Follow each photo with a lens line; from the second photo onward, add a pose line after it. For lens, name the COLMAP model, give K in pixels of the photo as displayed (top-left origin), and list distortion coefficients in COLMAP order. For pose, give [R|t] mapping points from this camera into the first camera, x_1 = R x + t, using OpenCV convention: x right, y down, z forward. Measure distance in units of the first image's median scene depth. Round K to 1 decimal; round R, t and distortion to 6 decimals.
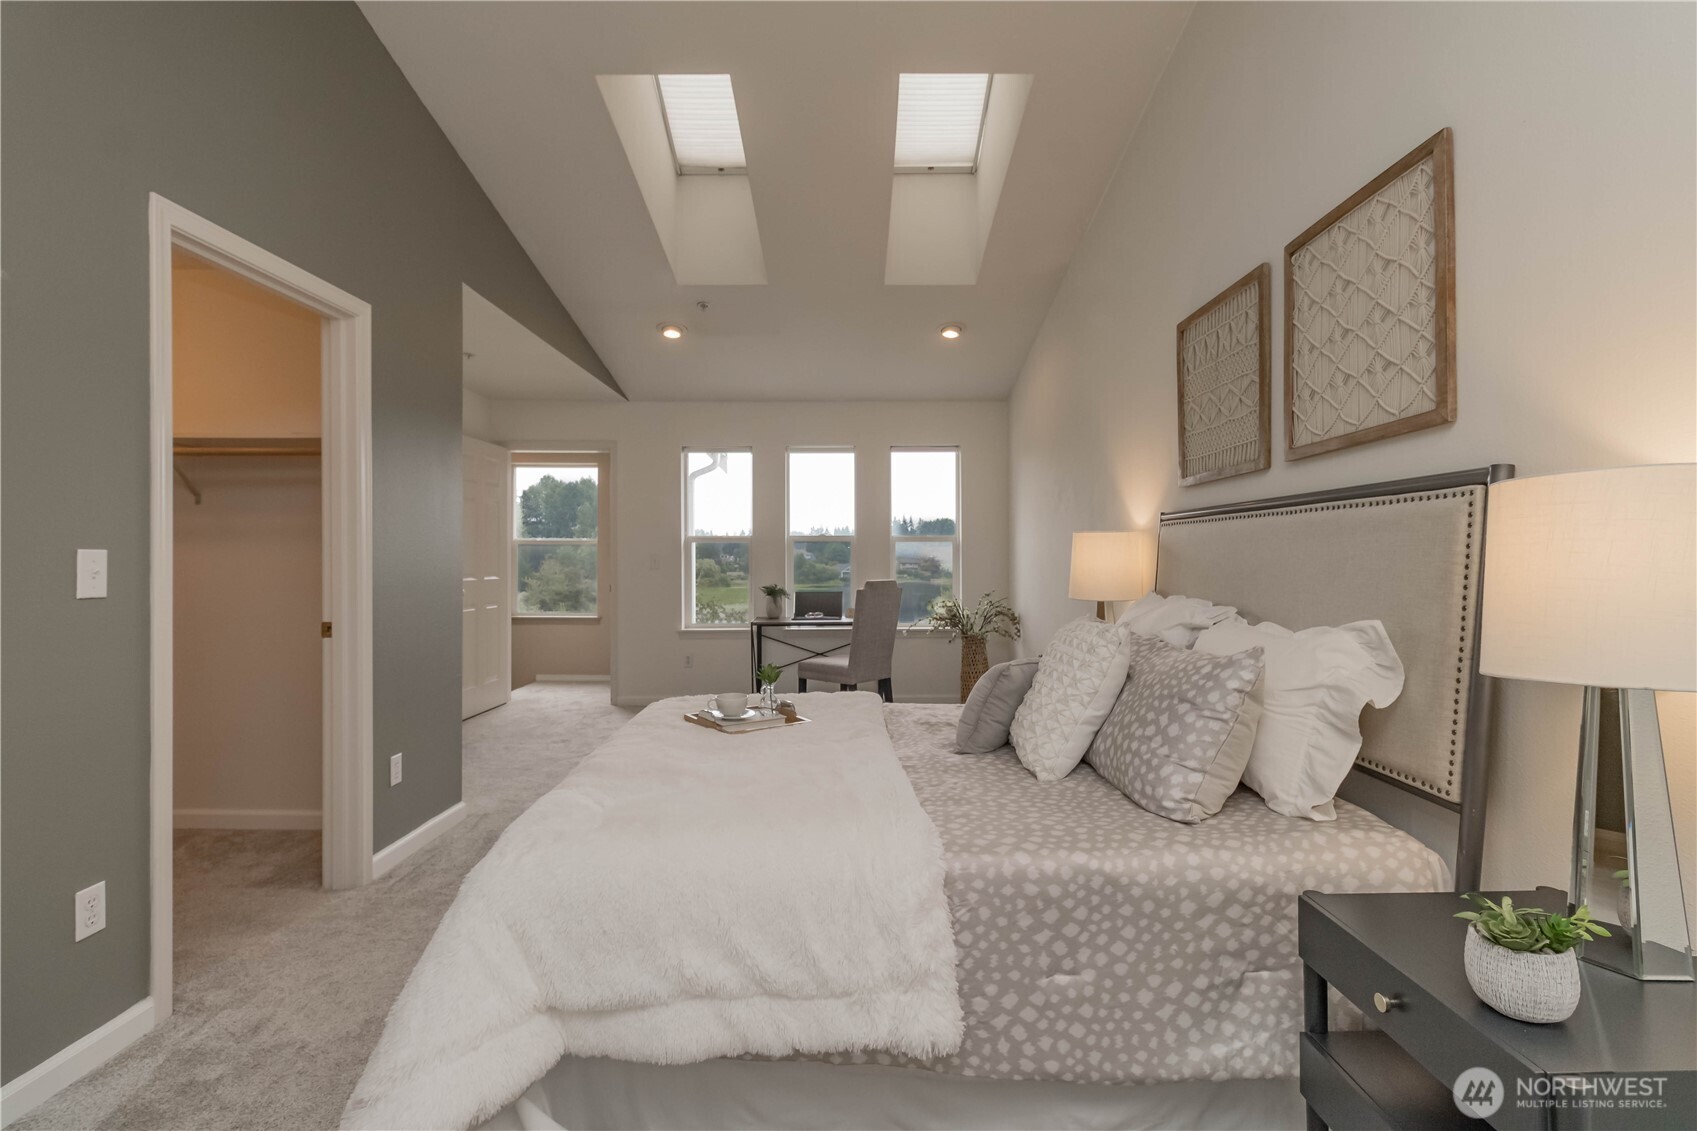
lens RADIAL K [[791.2, 0, 839.8], [0, 791.2, 572.3], [0, 0, 1]] dist [0.001543, 0.000007]
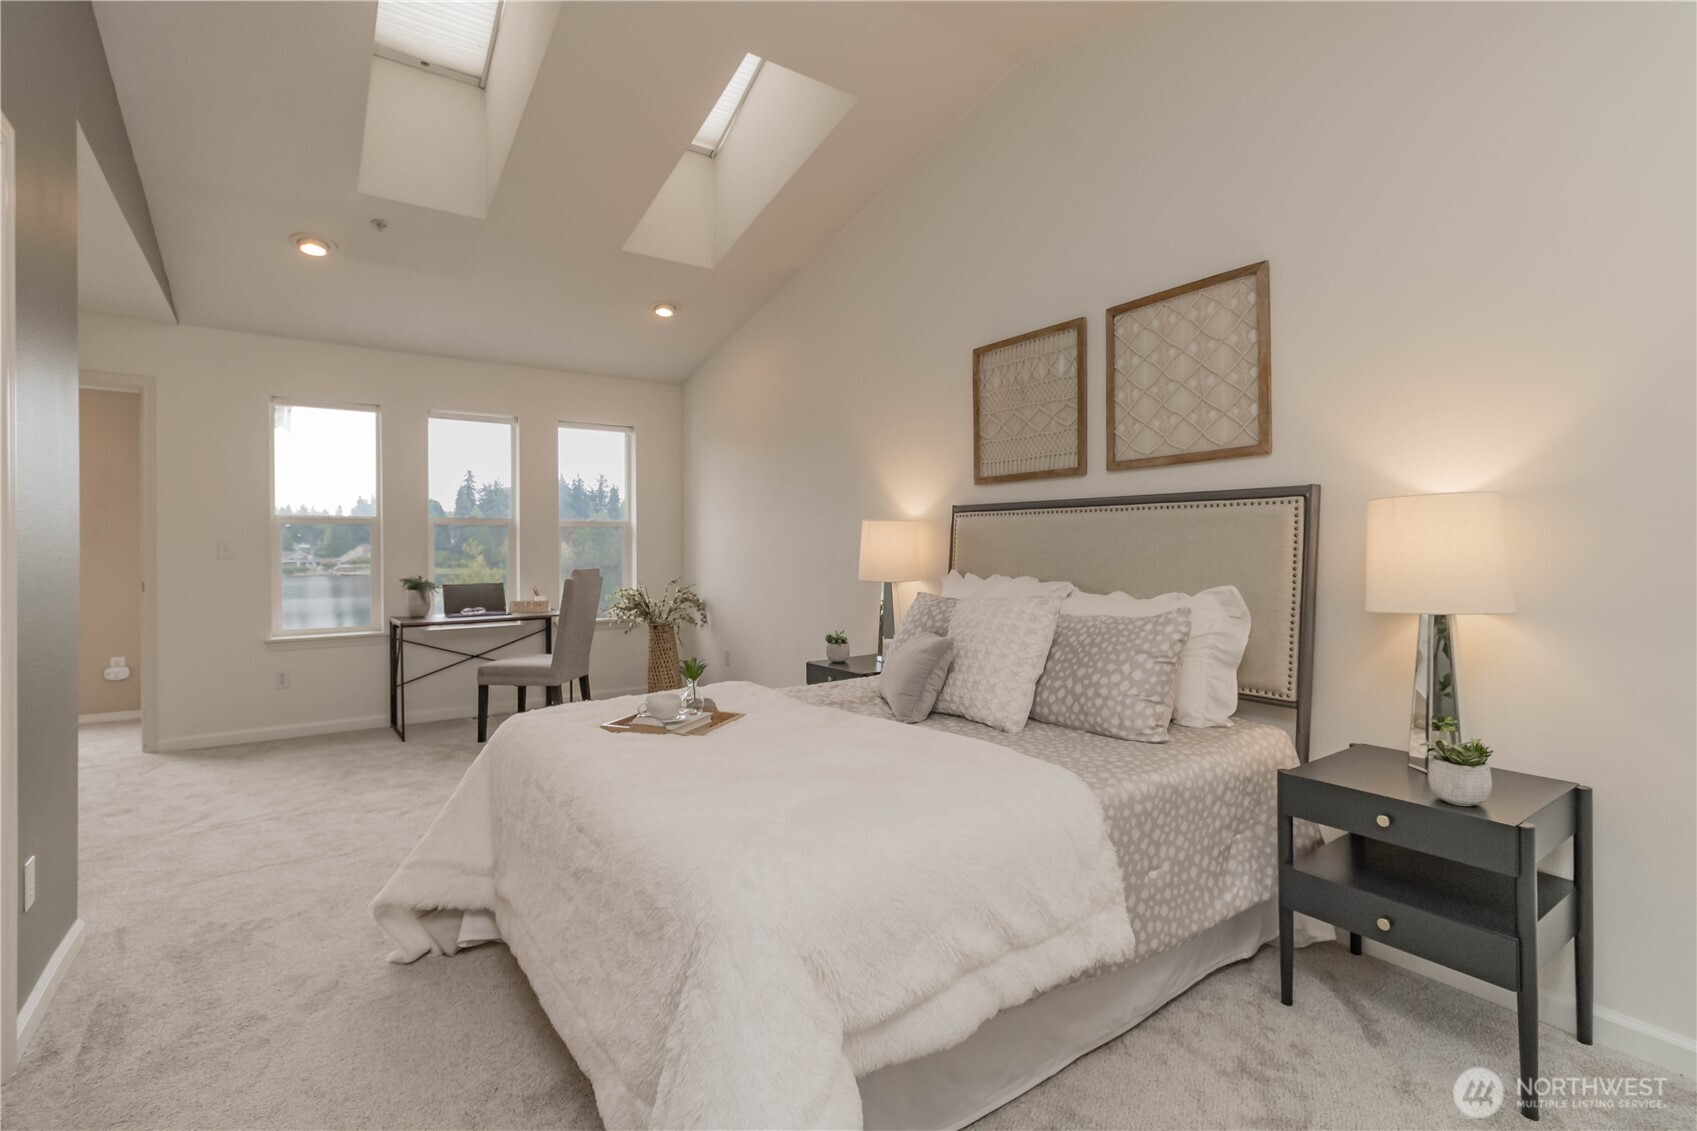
lens RADIAL K [[805.0, 0, 854.5], [0, 805.0, 561.0], [0, 0, 1]] dist [0.003512, 0.000208]
pose [[0.812624, -0.012233, 0.582660, -0.748403], [0.010720, 0.999924, 0.006043, -0.001889], [-0.582690, 0.001336, 0.812694, 0.198337]]
